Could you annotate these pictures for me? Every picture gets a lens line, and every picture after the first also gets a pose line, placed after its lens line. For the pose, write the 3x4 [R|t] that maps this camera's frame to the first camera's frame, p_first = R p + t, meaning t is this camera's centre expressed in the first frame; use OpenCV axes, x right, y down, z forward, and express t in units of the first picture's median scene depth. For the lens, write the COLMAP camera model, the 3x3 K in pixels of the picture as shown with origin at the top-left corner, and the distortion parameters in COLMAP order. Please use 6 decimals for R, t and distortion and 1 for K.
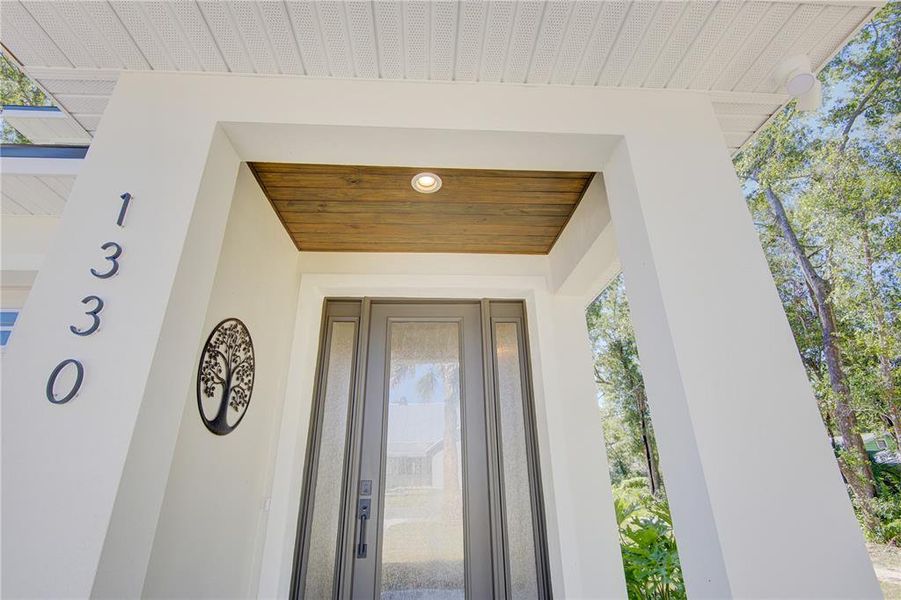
lens RADIAL K [[404.4, 0, 445.2], [0, 404.4, 305.6], [0, 0, 1]] dist [0.005731, -0.002250]
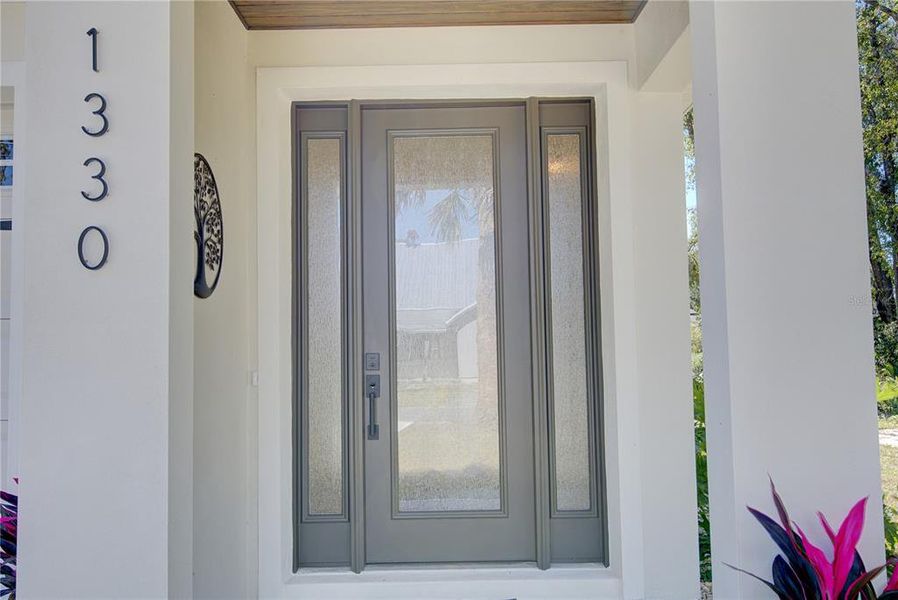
lens RADIAL K [[403.0, 0, 449.4], [0, 403.0, 304.9], [0, 0, 1]] dist [0.005731, -0.002250]
pose [[0.998787, -0.010410, -0.048123, -0.008802], [0.025652, 0.944281, 0.328140, 0.083026], [0.042026, -0.328976, 0.943403, 0.265043]]
